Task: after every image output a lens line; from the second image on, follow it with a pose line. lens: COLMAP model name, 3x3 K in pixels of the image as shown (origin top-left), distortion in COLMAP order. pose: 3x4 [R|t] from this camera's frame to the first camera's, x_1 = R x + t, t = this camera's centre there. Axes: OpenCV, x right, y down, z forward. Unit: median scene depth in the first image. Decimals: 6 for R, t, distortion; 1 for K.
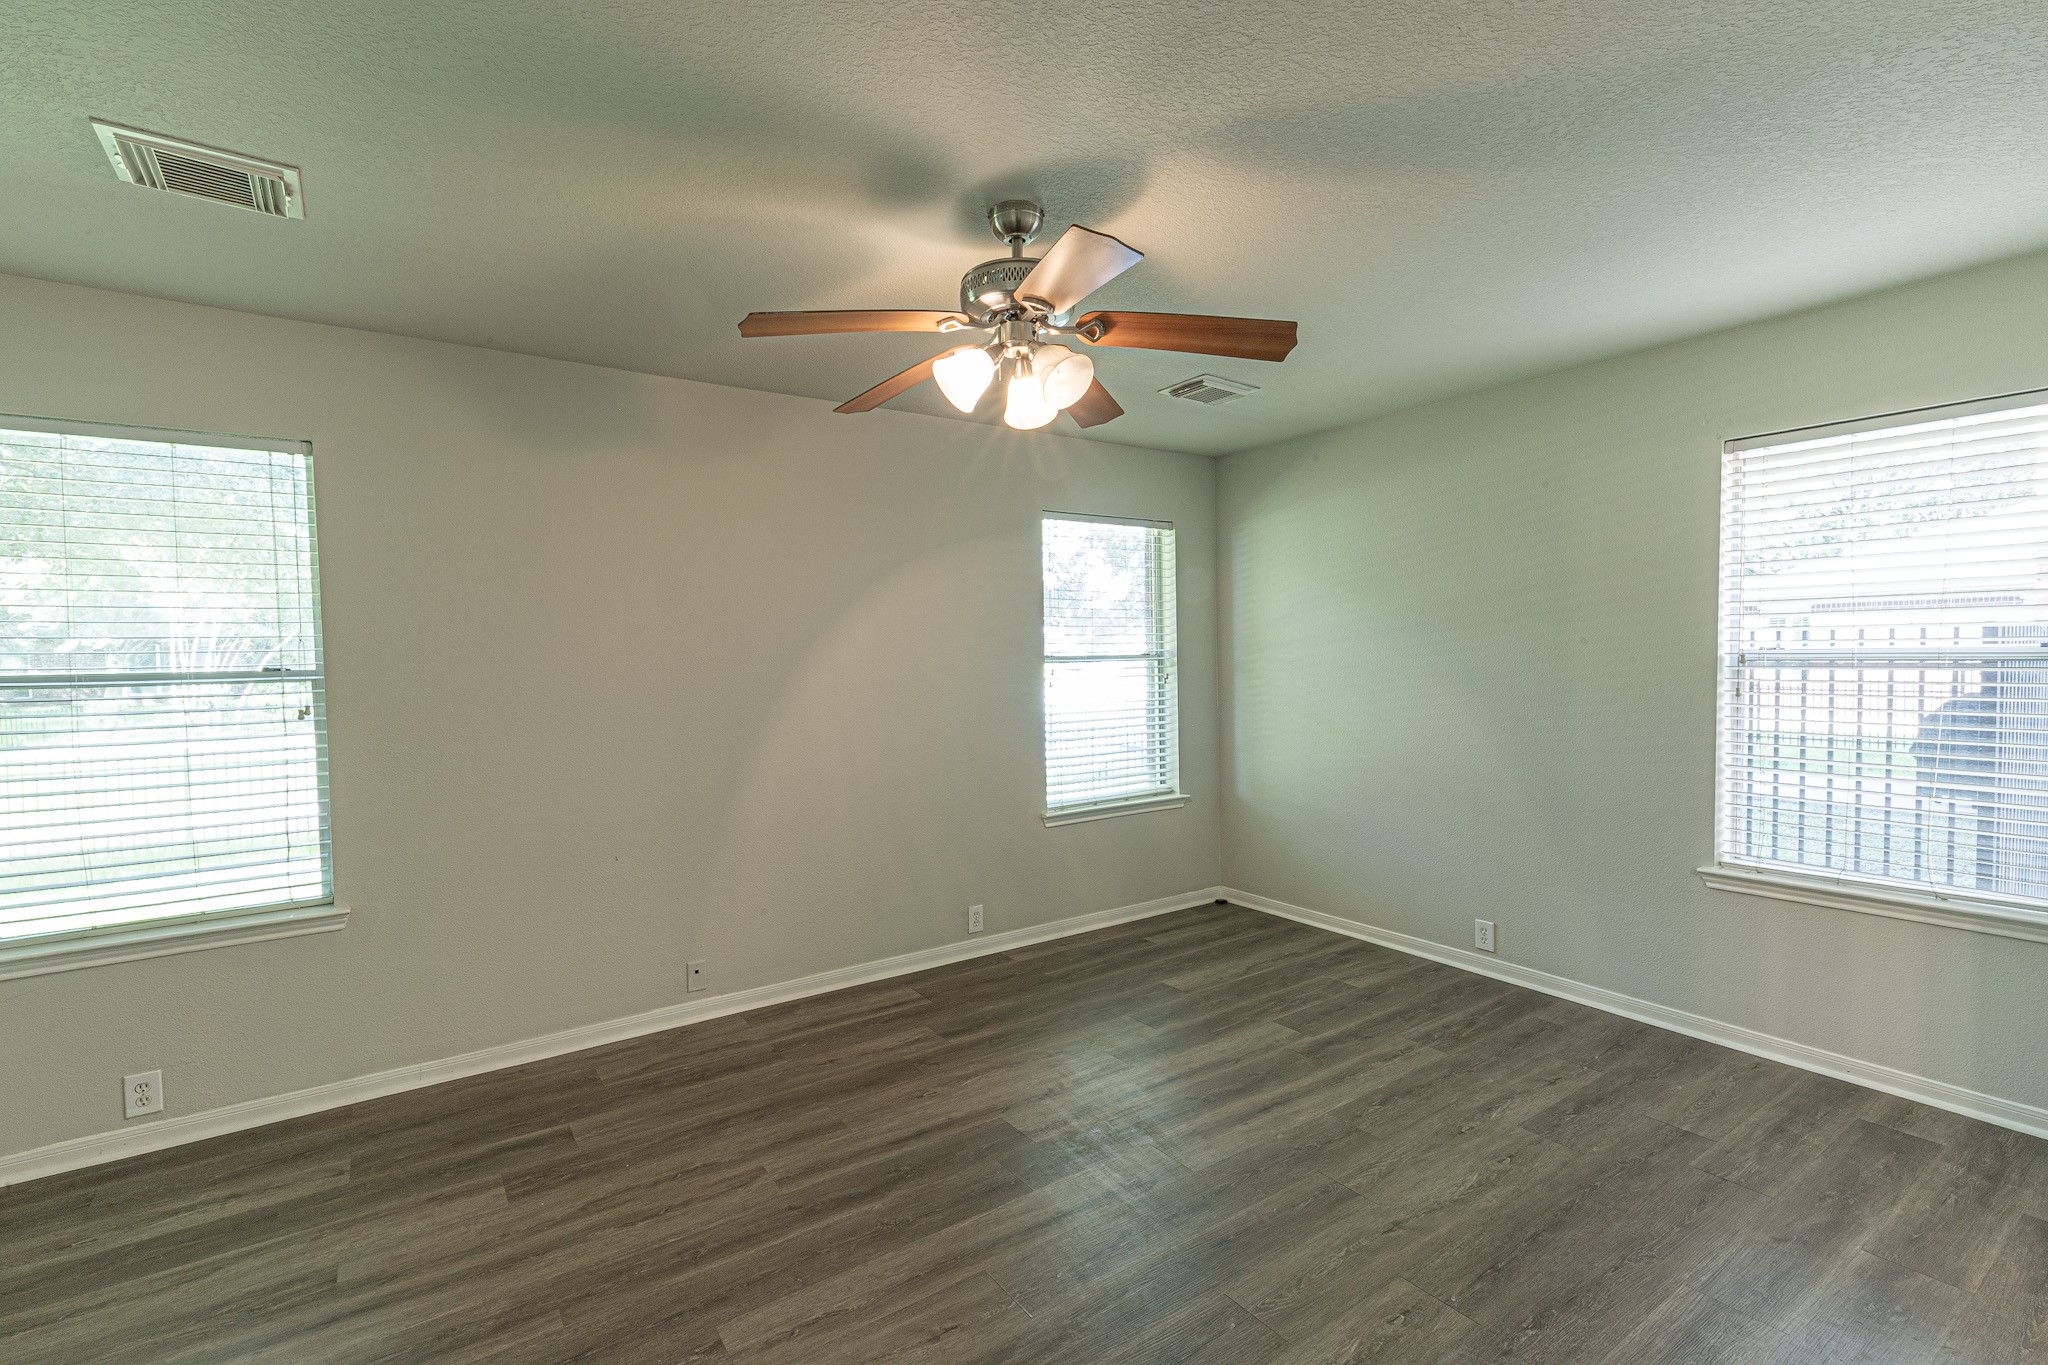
lens RADIAL K [[920.9, 0, 1012.5], [0, 920.9, 688.3], [0, 0, 1]] dist [0.004774, -0.002513]
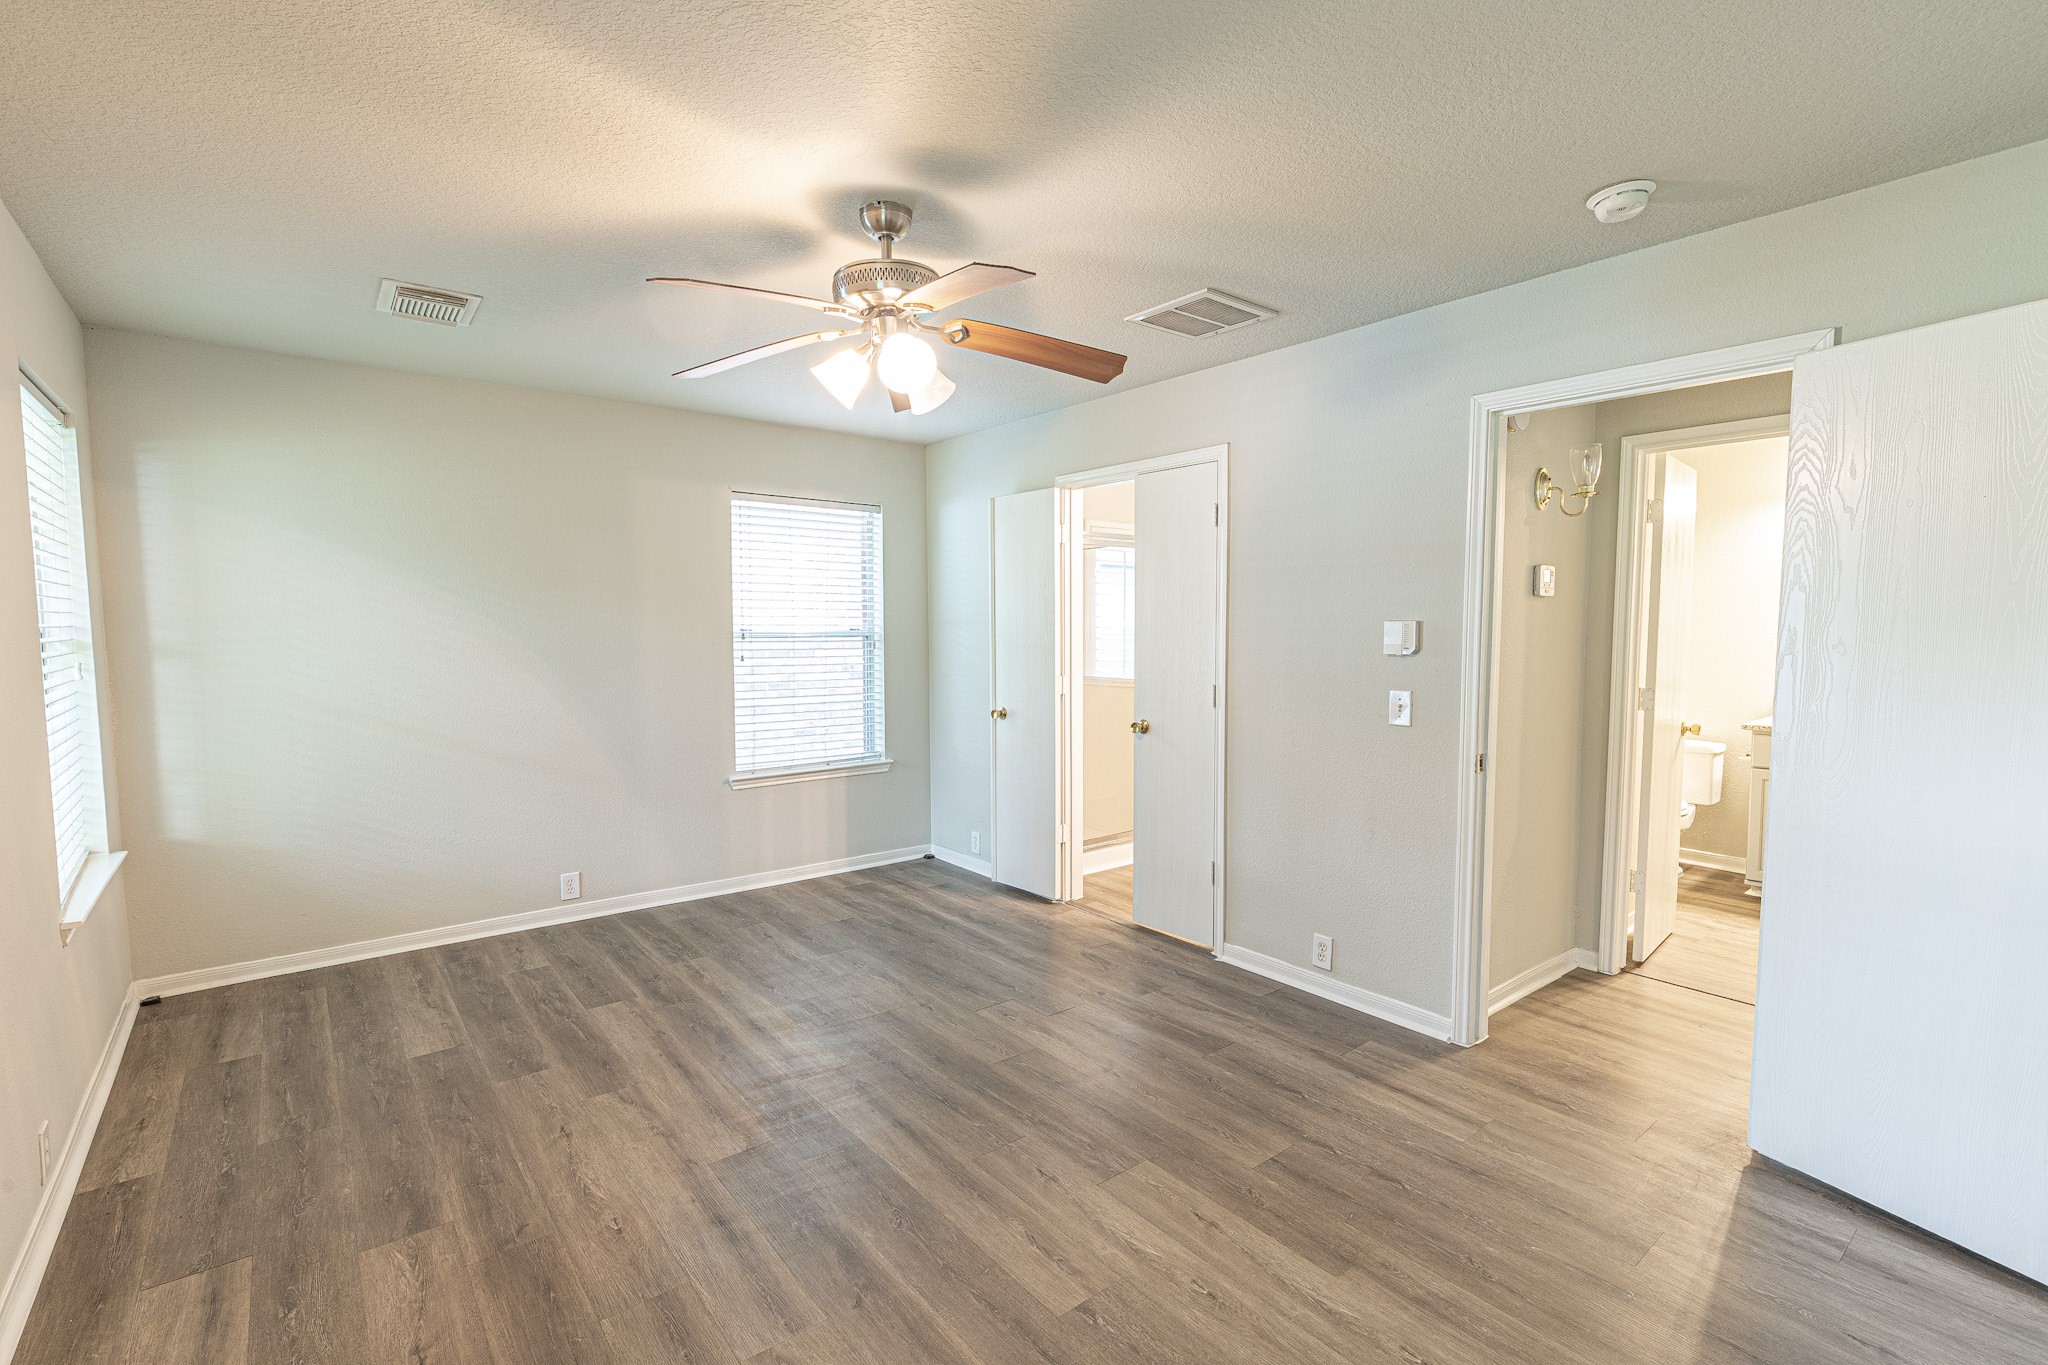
lens RADIAL K [[920.9, 0, 1011.8], [0, 920.9, 685.1], [0, 0, 1]] dist [0.004774, -0.002513]
pose [[-0.071385, -0.052177, 0.996083, -0.734951], [0.040066, 0.997675, 0.055131, -0.015458], [-0.996644, 0.043845, -0.069128, 0.639057]]
